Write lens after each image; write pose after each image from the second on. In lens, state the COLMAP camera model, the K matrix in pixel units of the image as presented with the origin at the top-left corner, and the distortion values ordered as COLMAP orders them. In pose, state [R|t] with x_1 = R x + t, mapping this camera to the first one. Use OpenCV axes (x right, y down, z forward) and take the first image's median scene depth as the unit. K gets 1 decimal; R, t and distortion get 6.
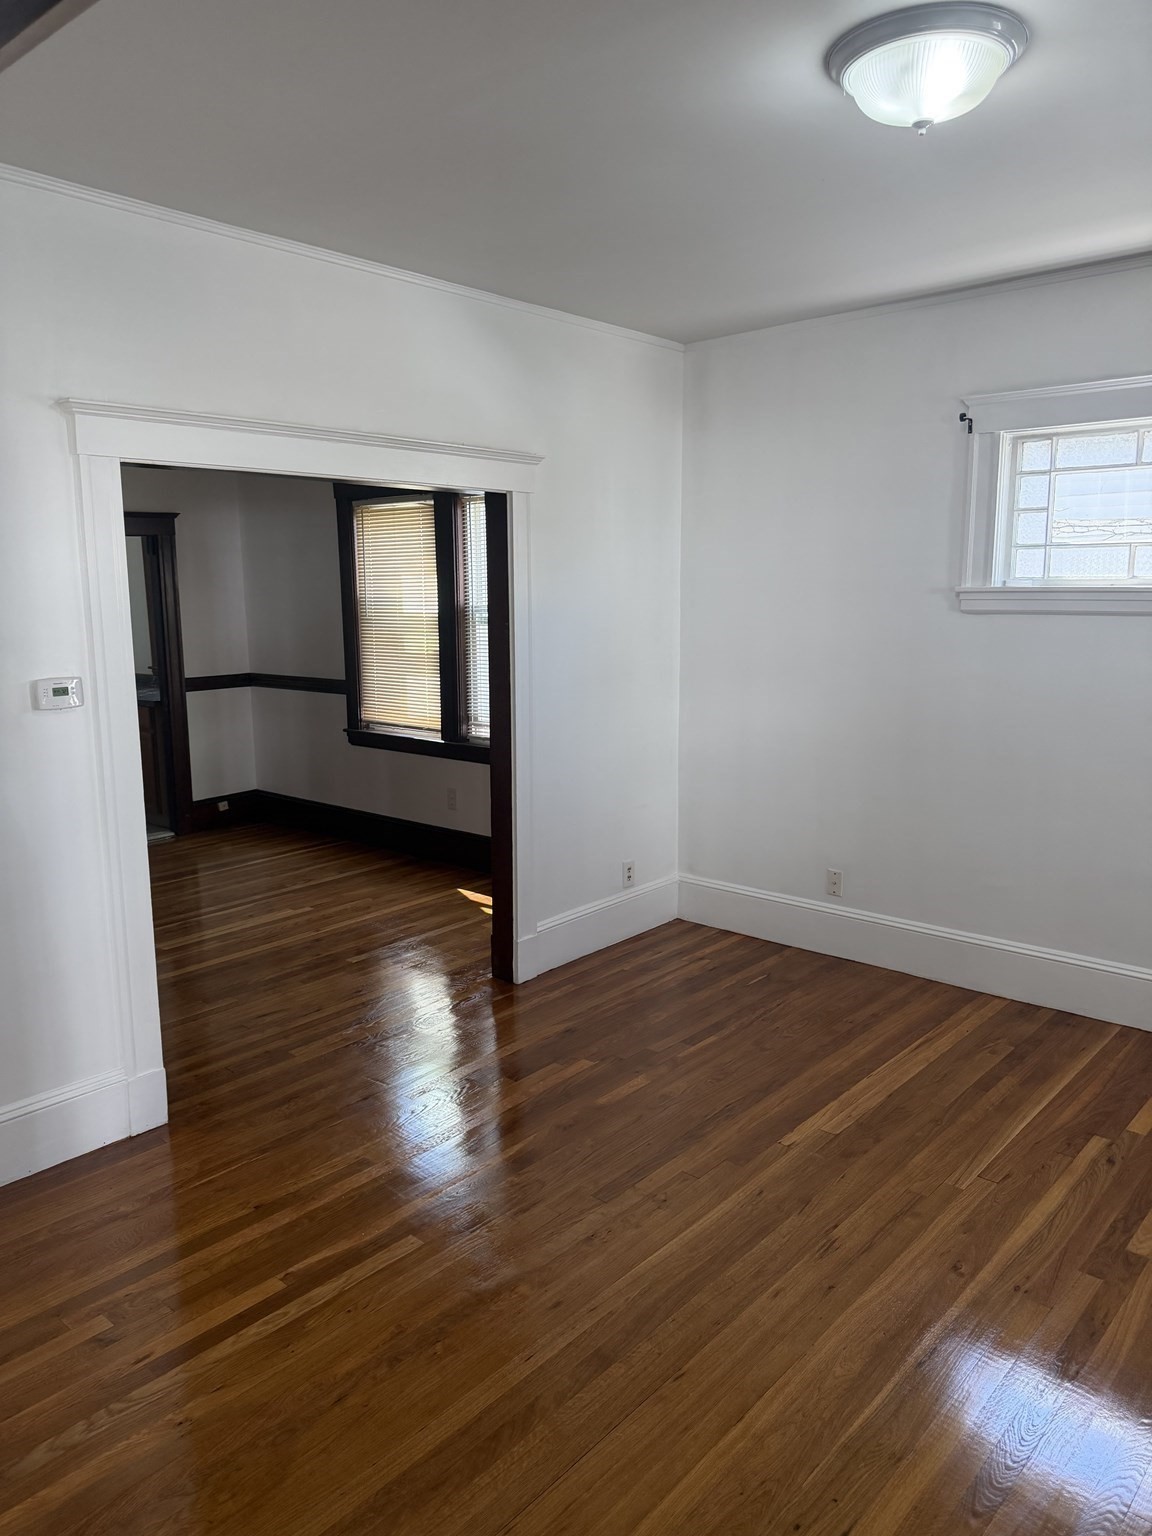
lens RADIAL K [[1071.9, 0, 576.0], [0, 1071.9, 768.0], [0, 0, 1]] dist [0.110648, -0.182812]
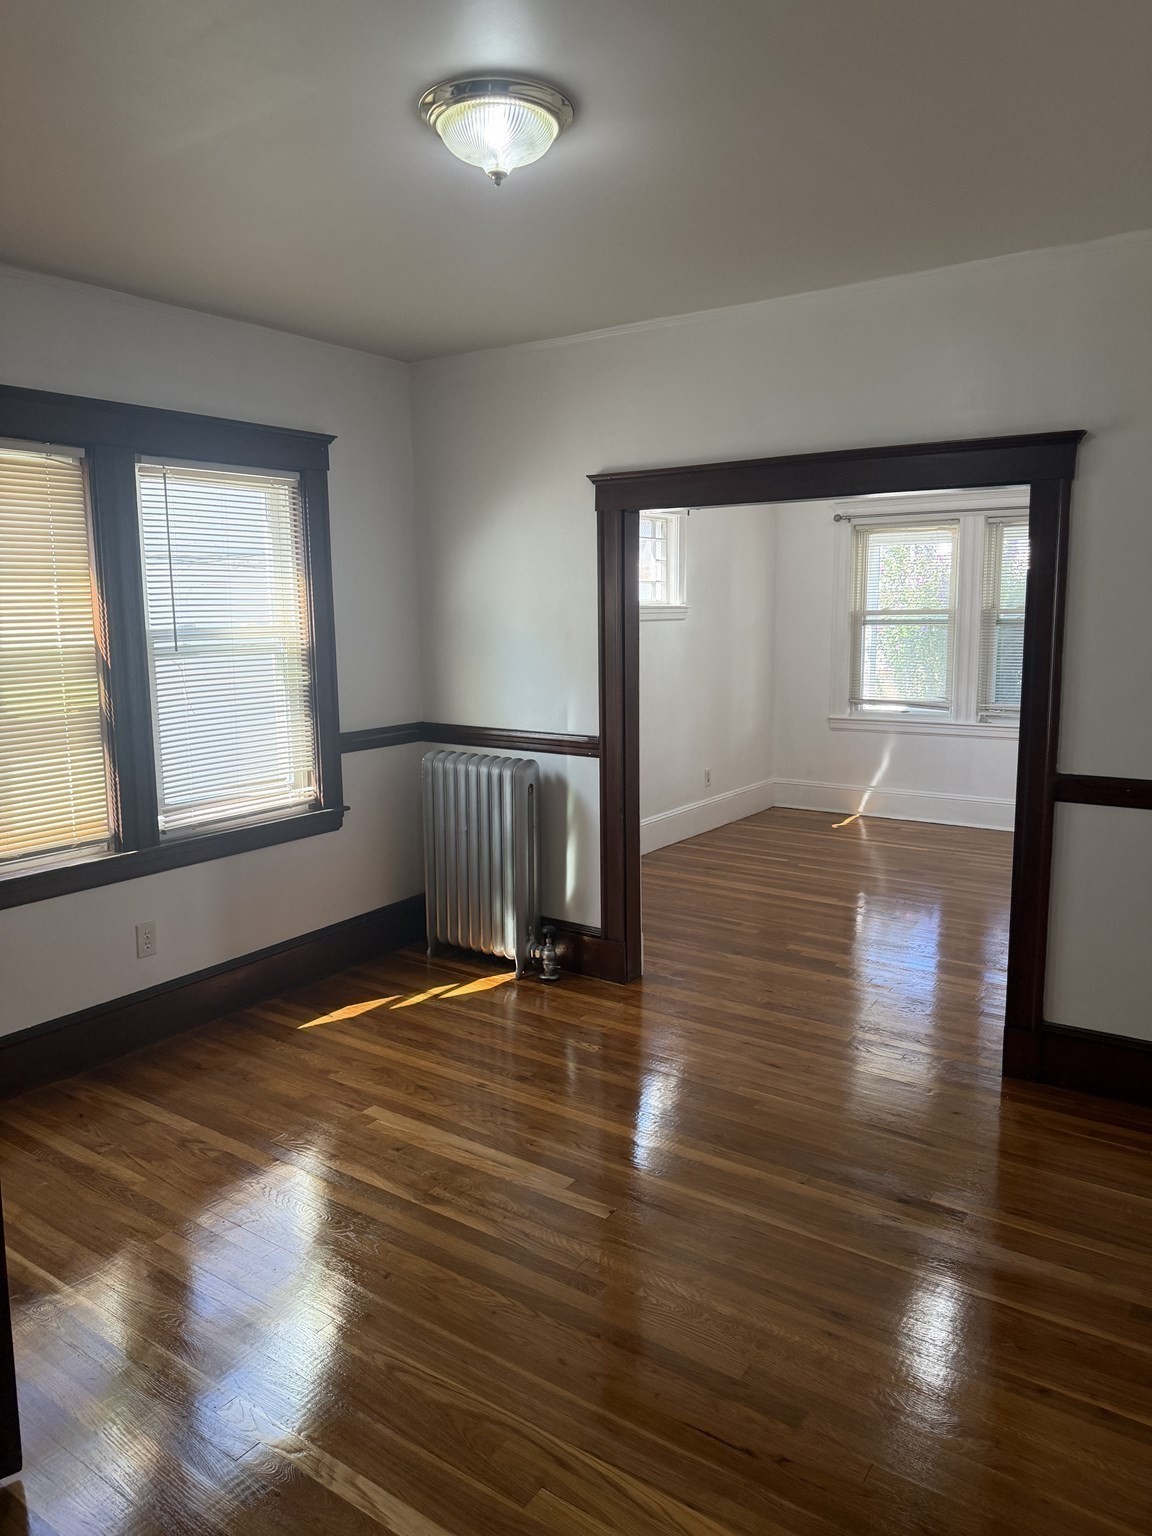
lens RADIAL K [[1071.9, 0, 576.0], [0, 1071.9, 768.0], [0, 0, 1]] dist [0.110648, -0.182812]
pose [[-0.112279, -0.143053, 0.983326, -0.816391], [0.173267, 0.971604, 0.161132, -0.137323], [-0.978454, 0.188469, -0.084304, 0.862359]]
